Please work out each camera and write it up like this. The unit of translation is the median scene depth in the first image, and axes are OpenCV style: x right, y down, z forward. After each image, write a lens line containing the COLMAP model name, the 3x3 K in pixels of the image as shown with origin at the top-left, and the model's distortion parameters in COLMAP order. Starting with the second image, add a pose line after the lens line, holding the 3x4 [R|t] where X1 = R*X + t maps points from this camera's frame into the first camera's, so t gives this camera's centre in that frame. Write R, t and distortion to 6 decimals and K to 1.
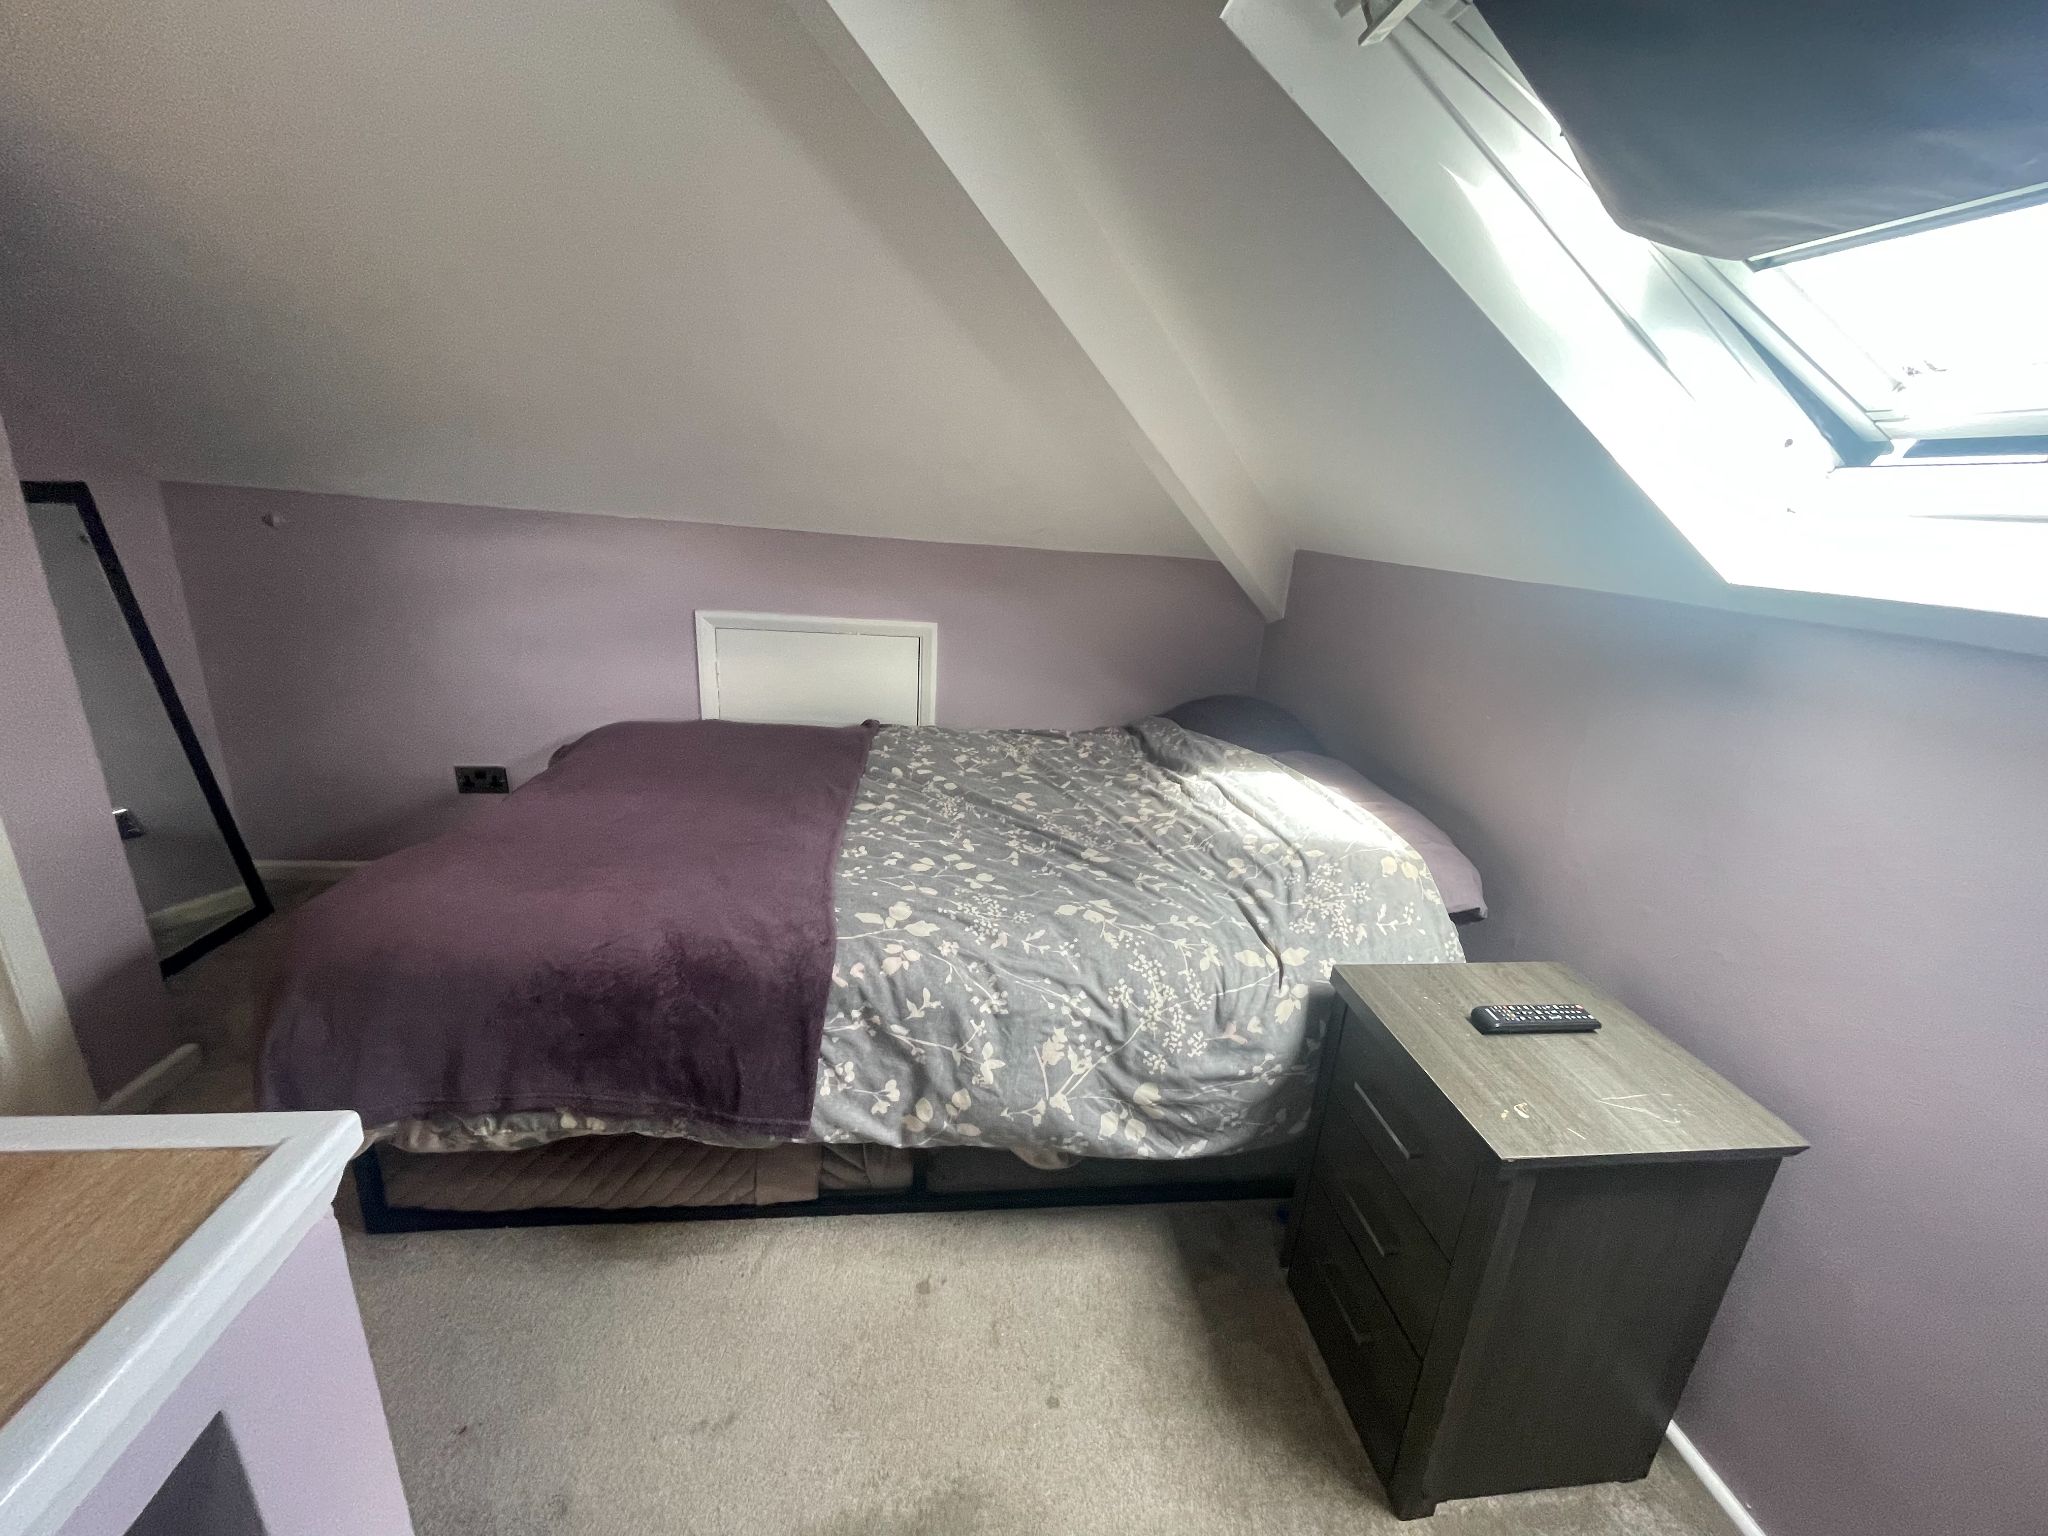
lens RADIAL K [[829.7, 0, 1021.7], [0, 829.7, 765.8], [0, 0, 1]] dist [-0.001440, -0.000433]
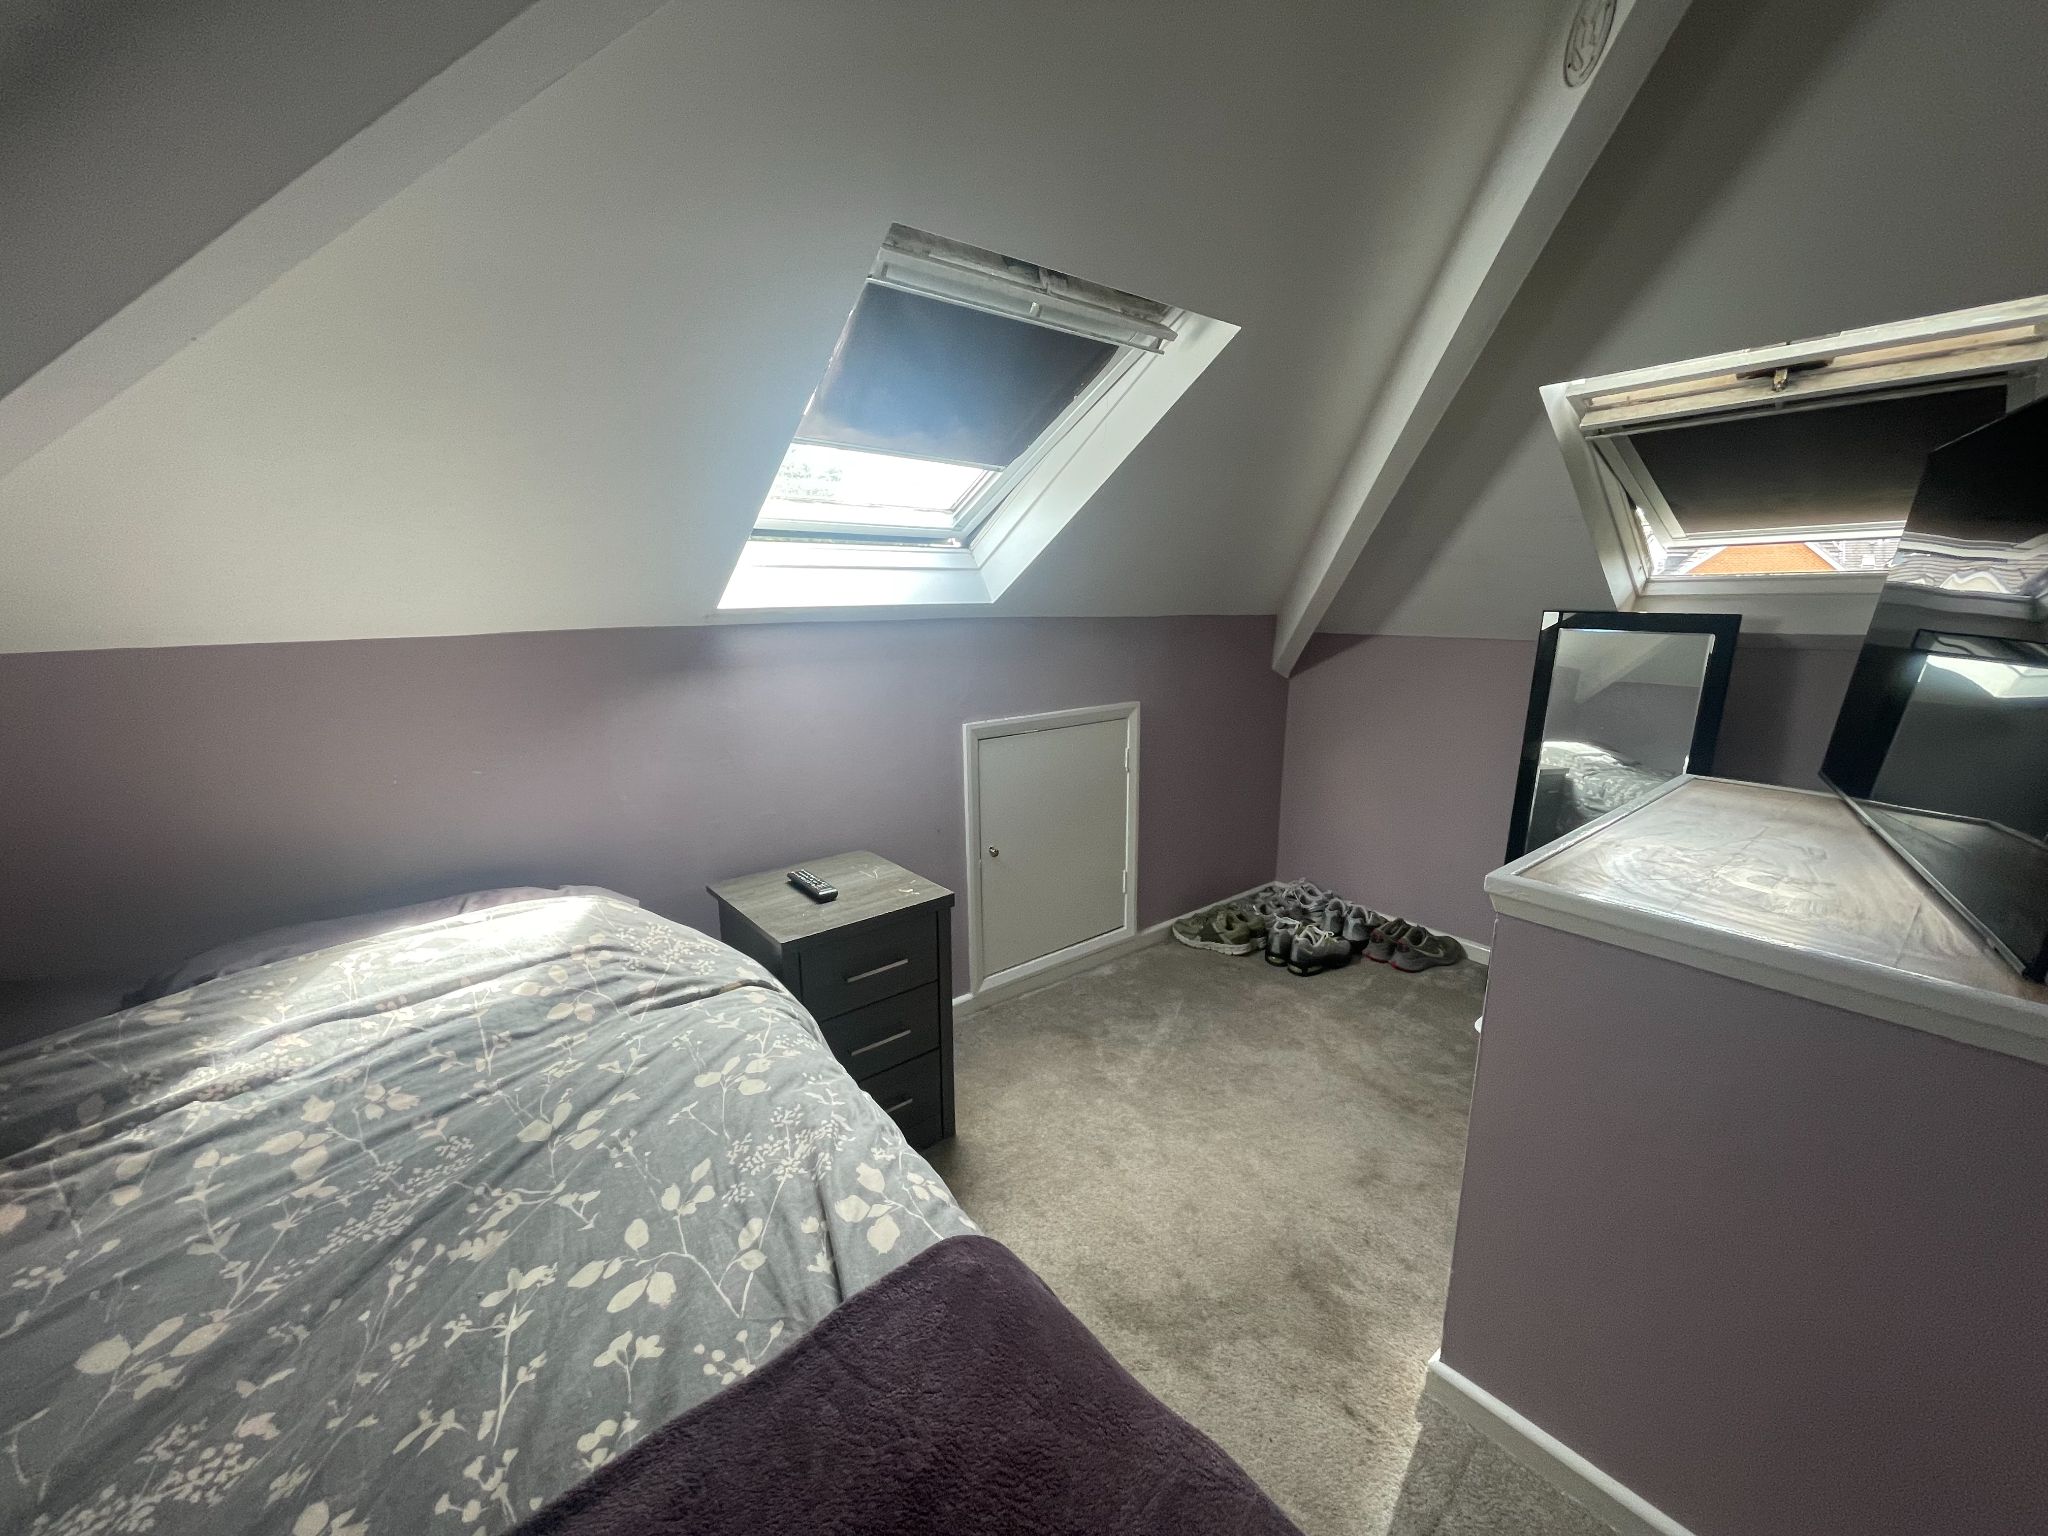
lens RADIAL K [[832.7, 0, 1024.0], [0, 832.7, 768.0], [0, 0, 1]] dist [0.001885, -0.000406]
pose [[-0.544978, -0.245016, 0.801852, -0.514736], [0.227322, 0.877352, 0.422585, -0.293847], [-0.807046, 0.412578, -0.422440, 0.790730]]
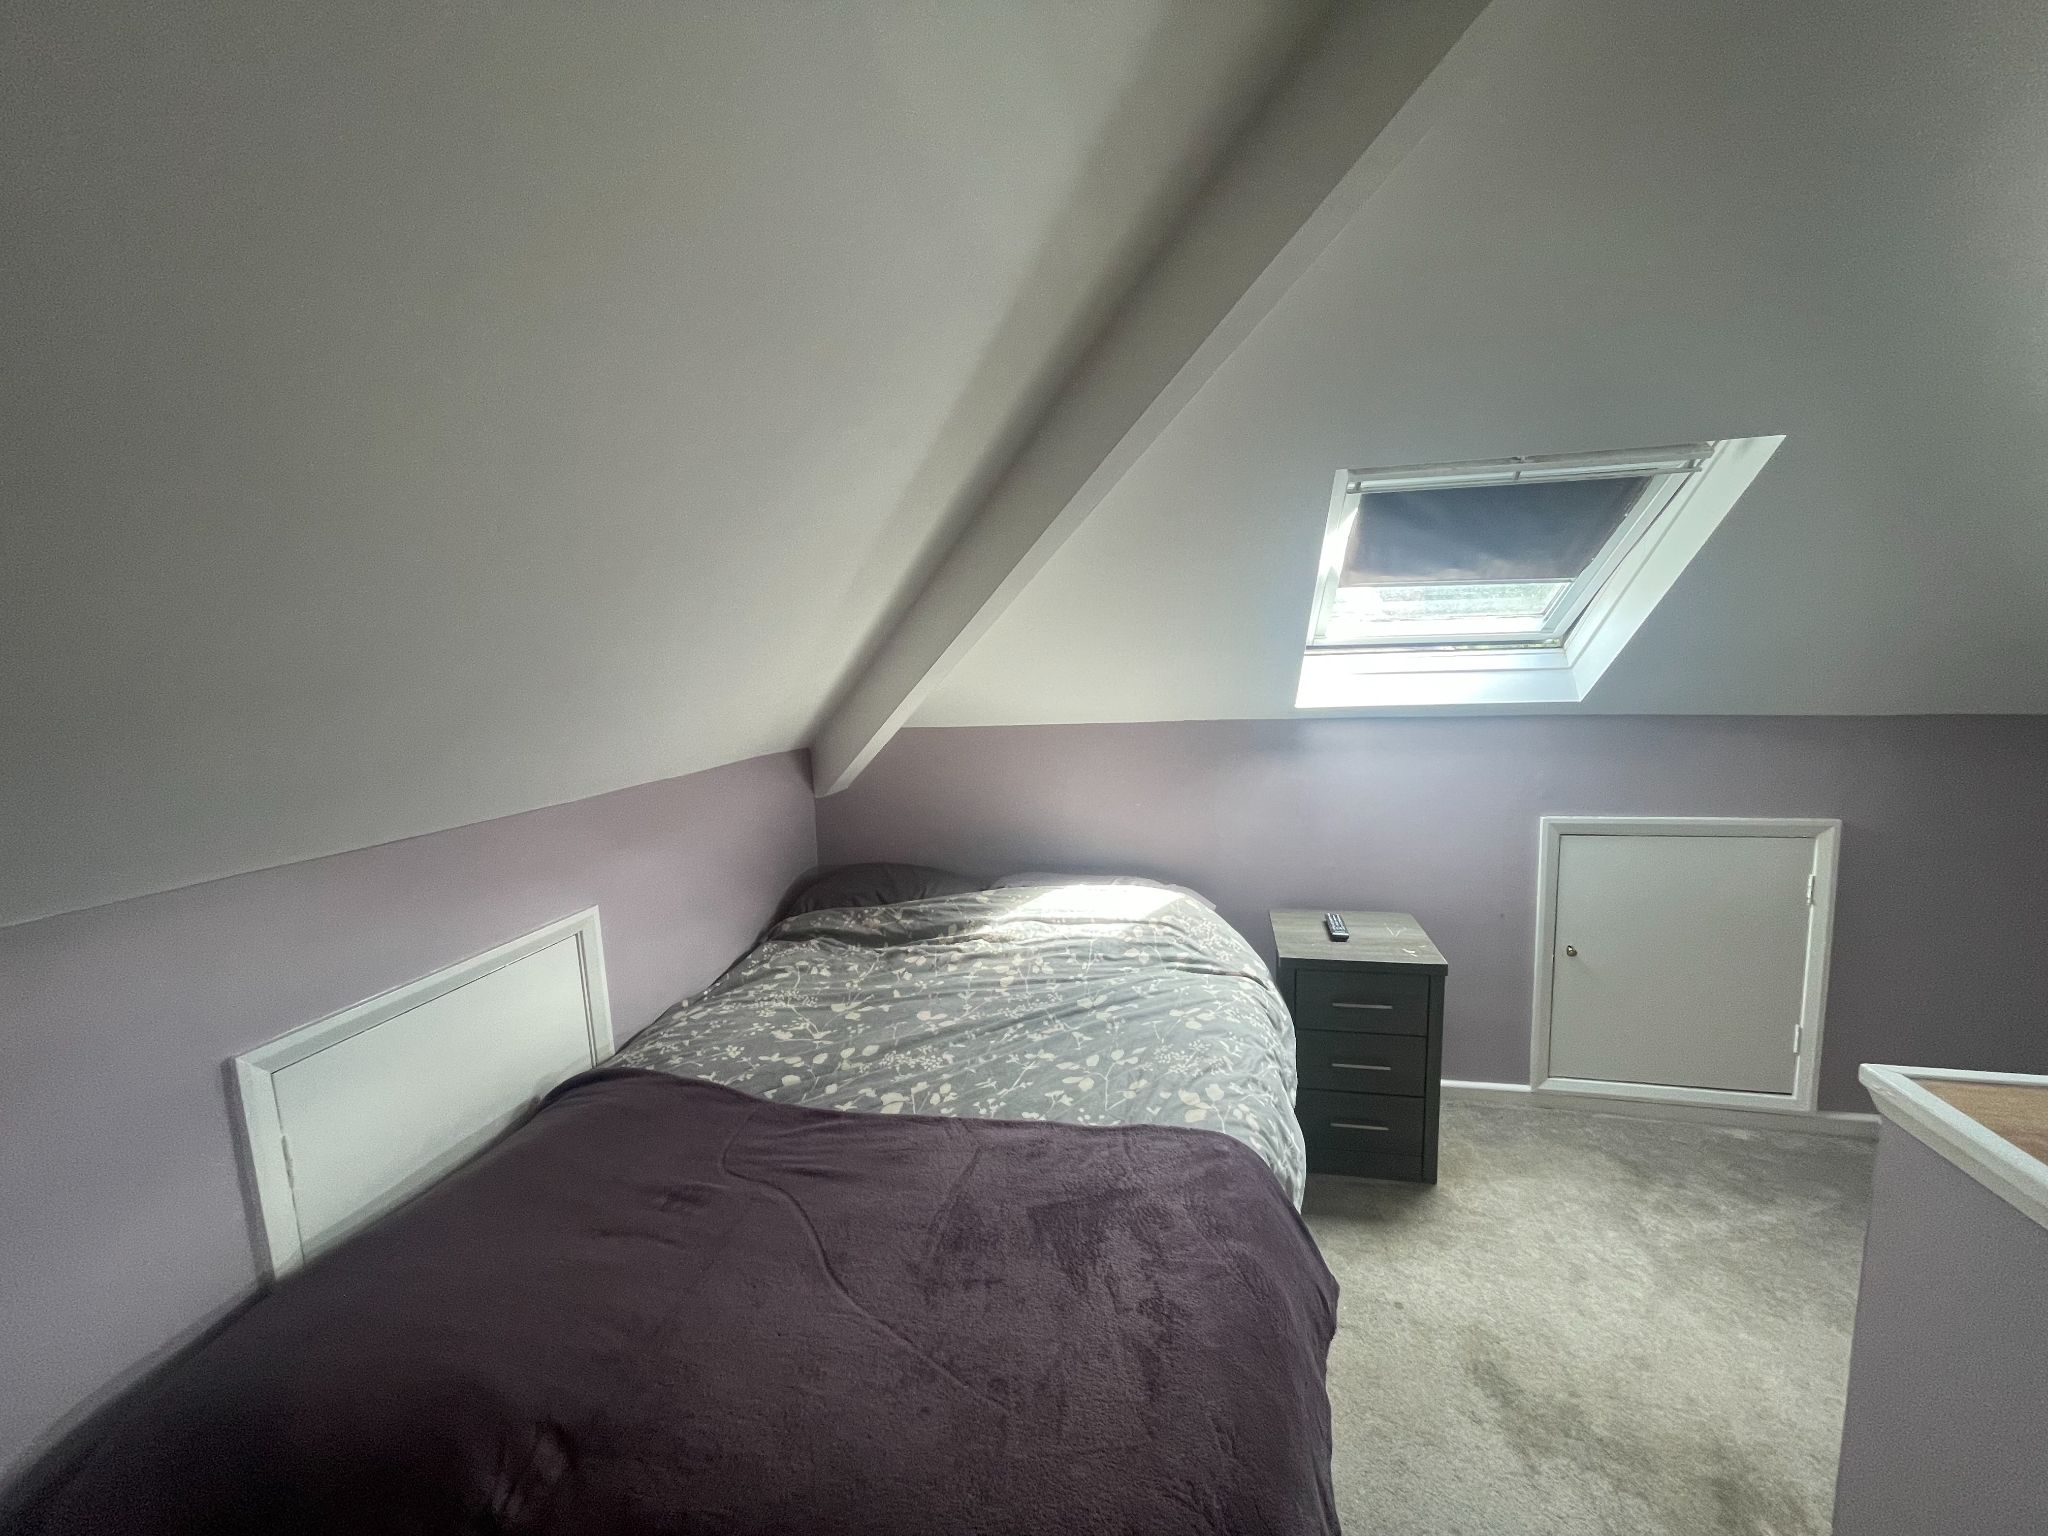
lens RADIAL K [[832.4, 0, 1018.0], [0, 832.4, 766.6], [0, 0, 1]] dist [-0.001981, 0.000263]
pose [[0.327236, -0.209902, 0.921335, -0.872176], [0.347576, 0.933399, 0.089199, -0.310383], [-0.878696, 0.291045, 0.378399, 0.509078]]
